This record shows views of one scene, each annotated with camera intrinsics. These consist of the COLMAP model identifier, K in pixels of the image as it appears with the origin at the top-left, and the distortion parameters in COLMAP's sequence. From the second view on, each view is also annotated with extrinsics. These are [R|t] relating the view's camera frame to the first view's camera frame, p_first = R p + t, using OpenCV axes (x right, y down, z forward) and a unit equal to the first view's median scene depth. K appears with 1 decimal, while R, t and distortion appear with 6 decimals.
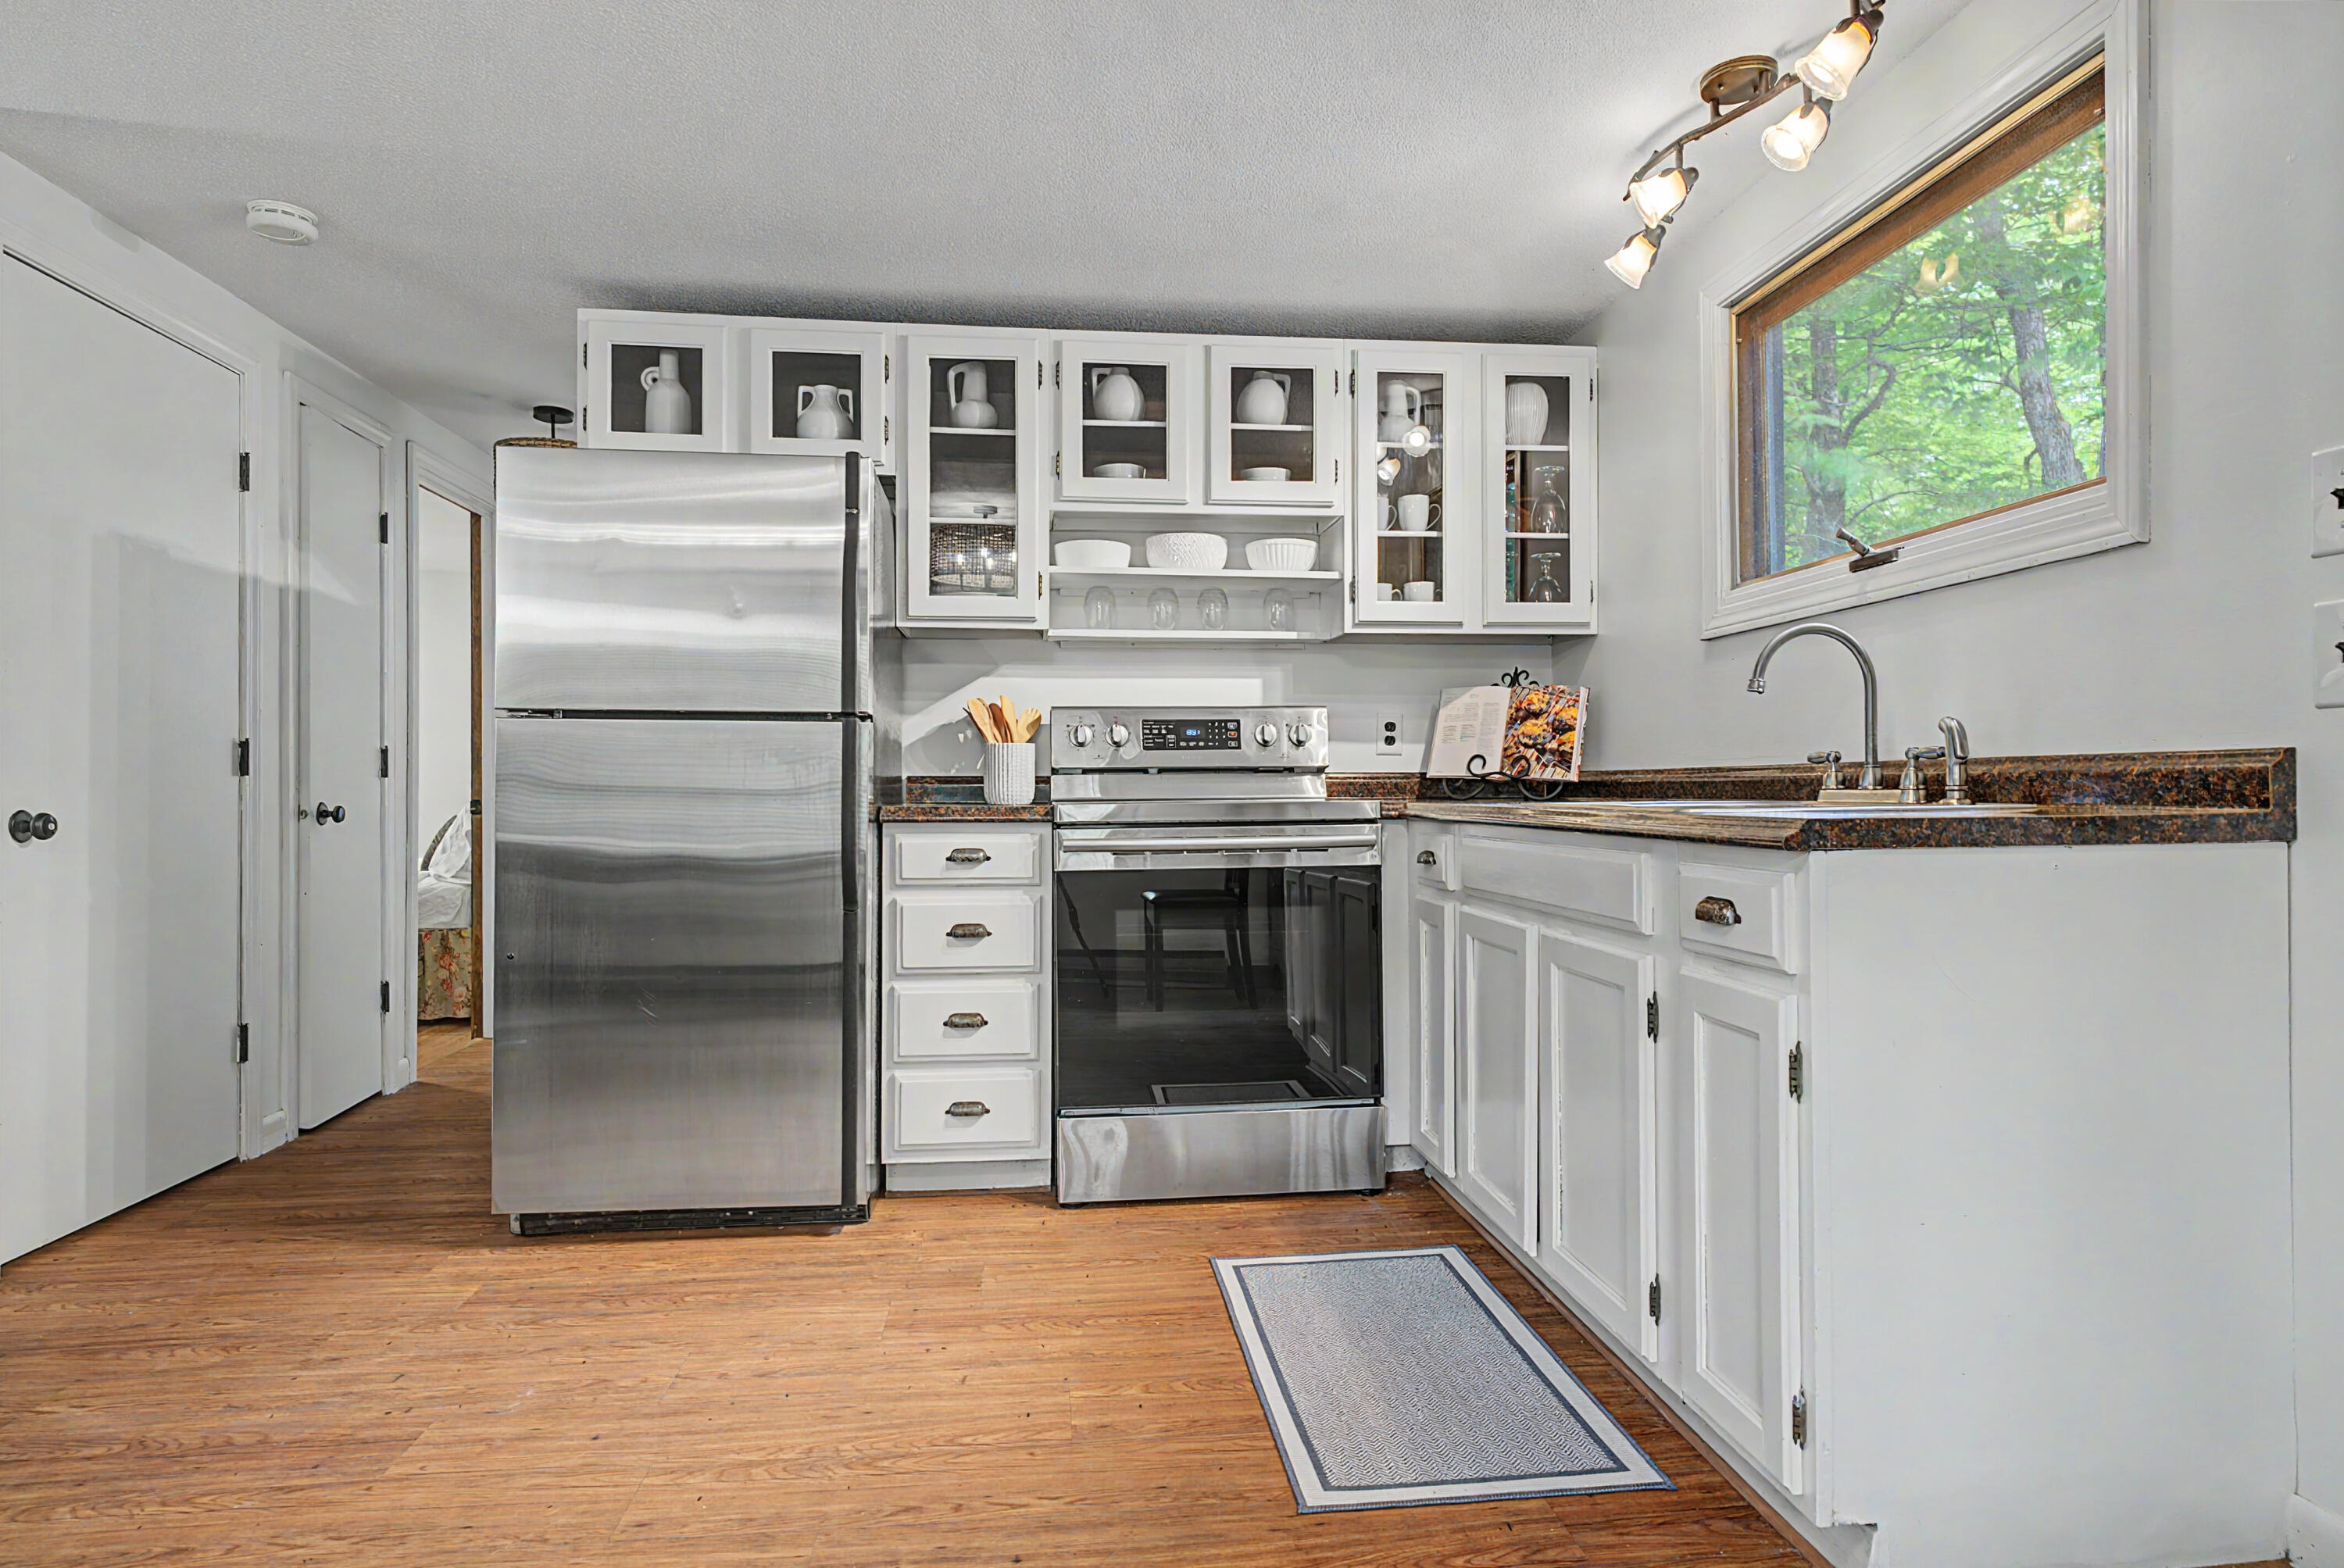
lens RADIAL K [[1297.4, 0, 1177.3], [0, 1297.4, 774.2], [0, 0, 1]] dist [0.006853, 0.003806]
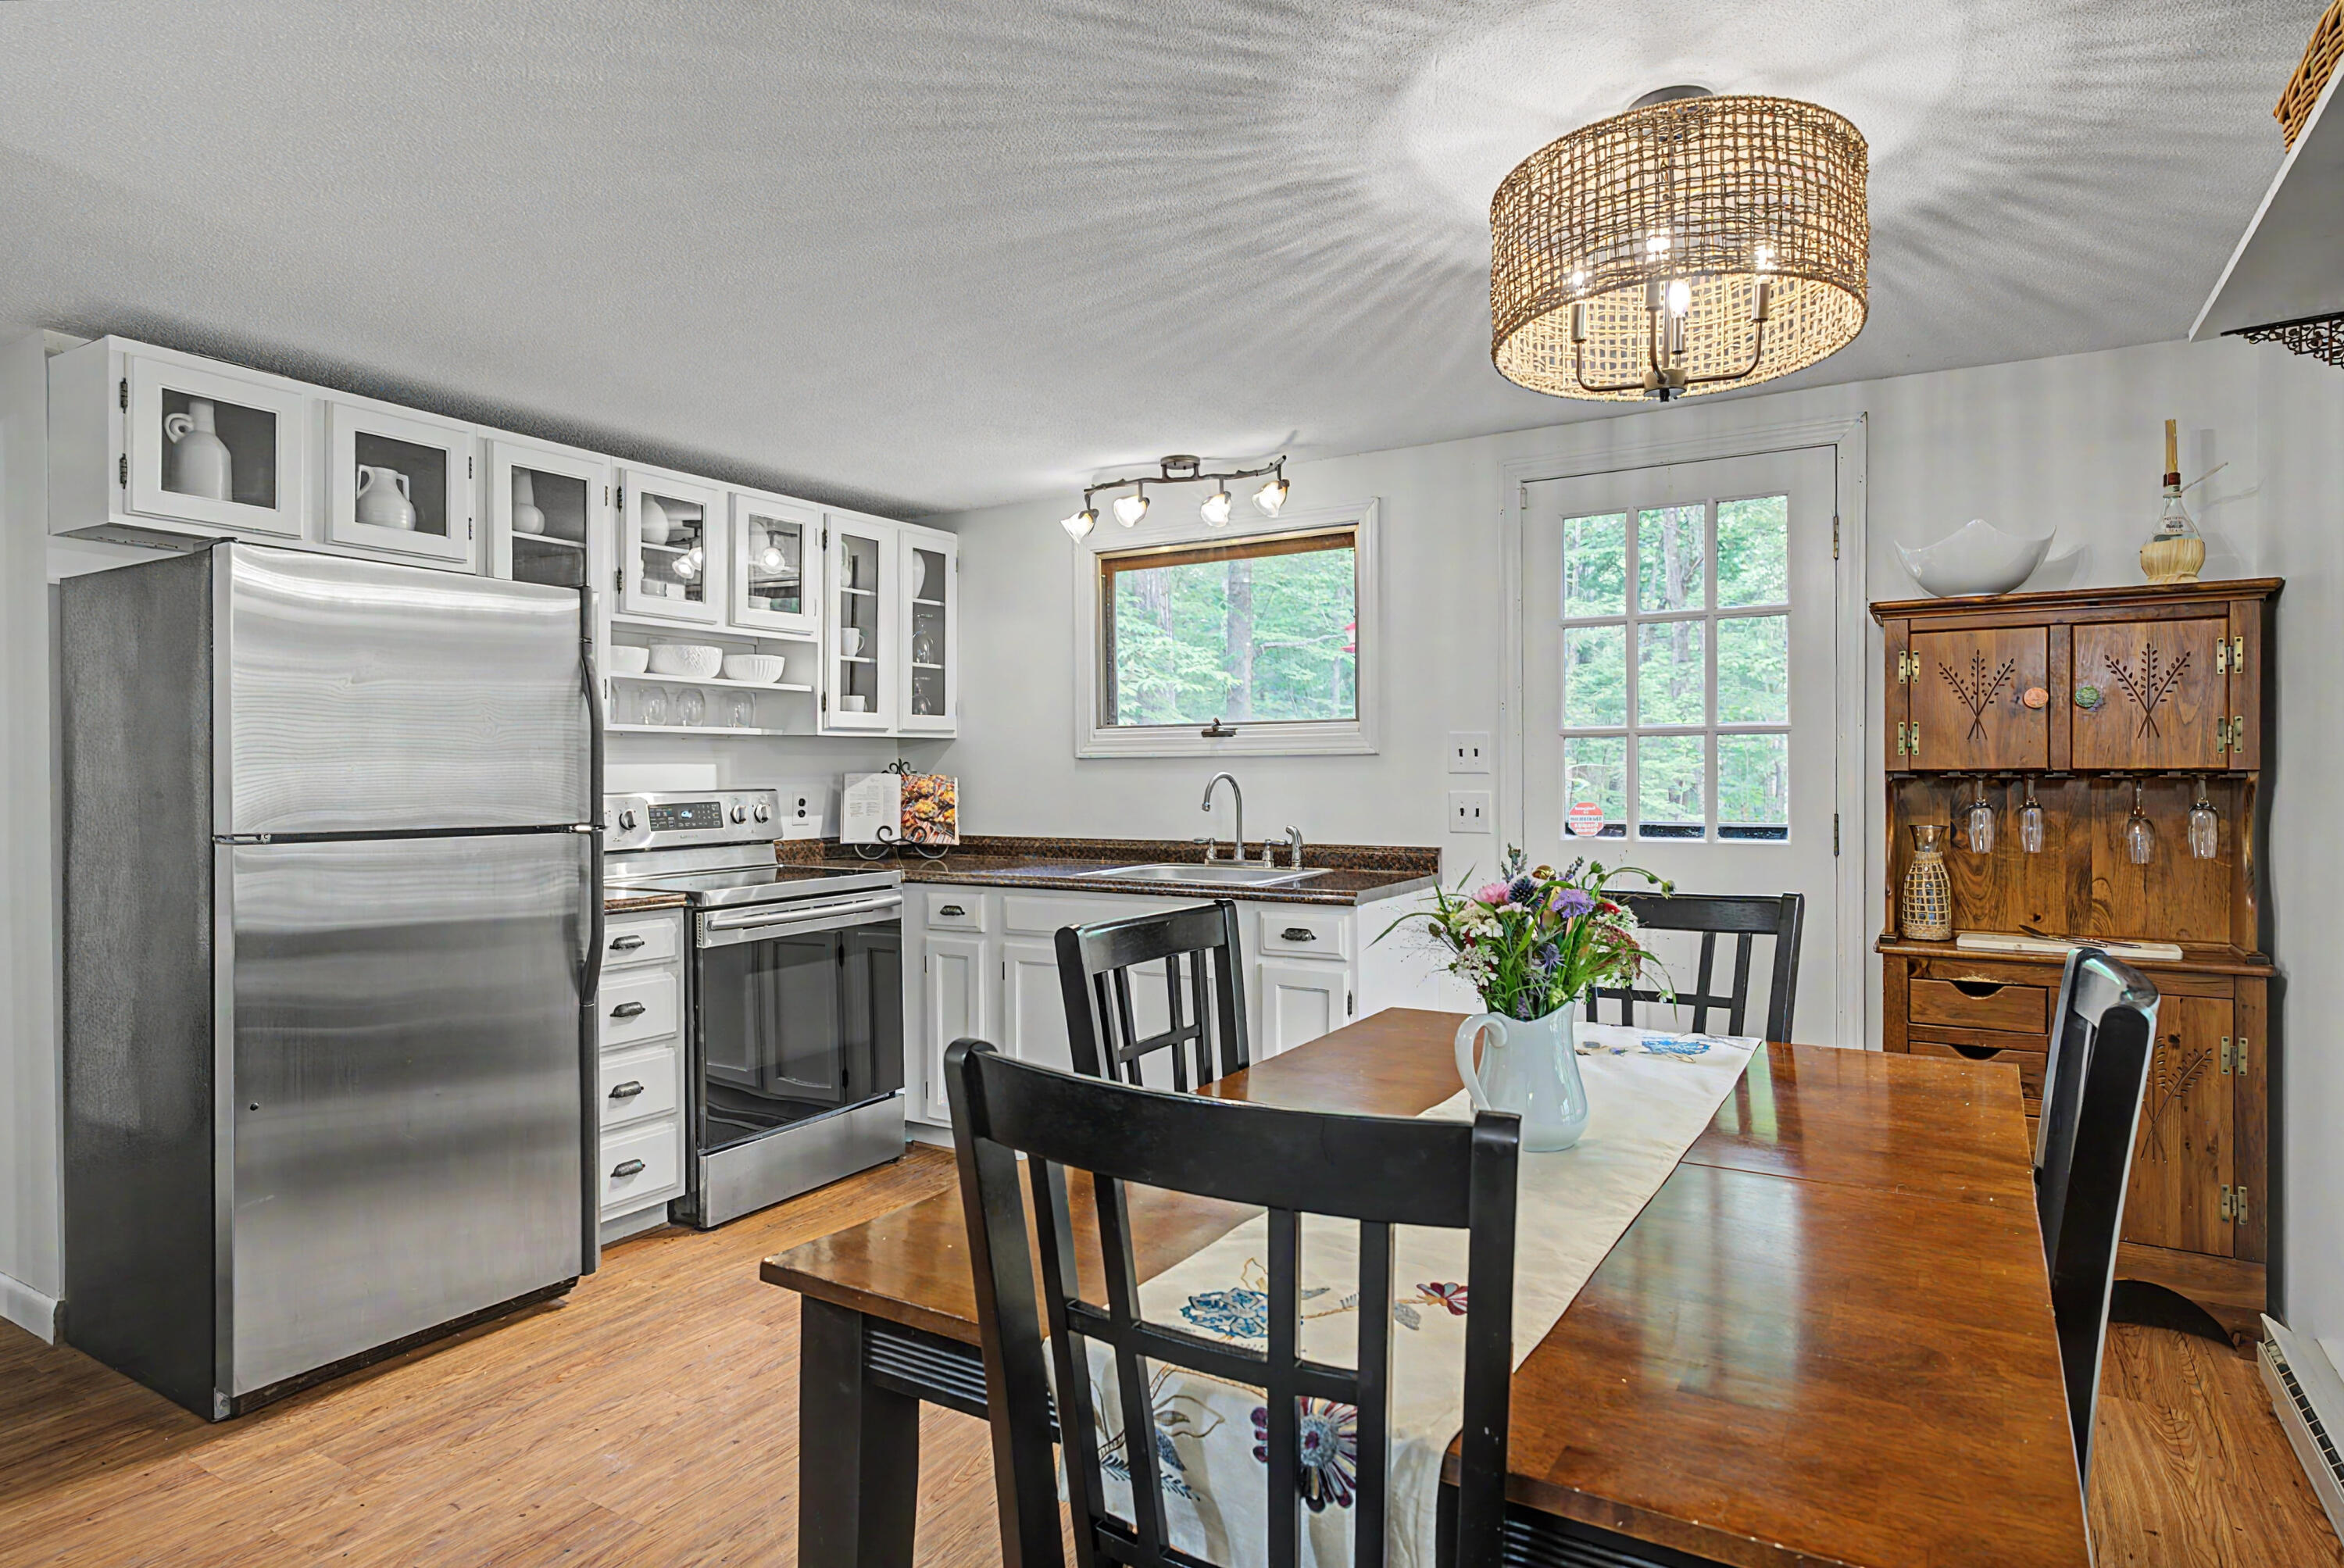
lens RADIAL K [[1297.4, 0, 1181.9], [0, 1297.4, 776.6], [0, 0, 1]] dist [0.006853, 0.003806]
pose [[0.604783, -0.002716, 0.796386, -0.684451], [-0.005254, 0.999959, 0.007400, -0.081688], [-0.796373, -0.008660, 0.604743, -0.052410]]
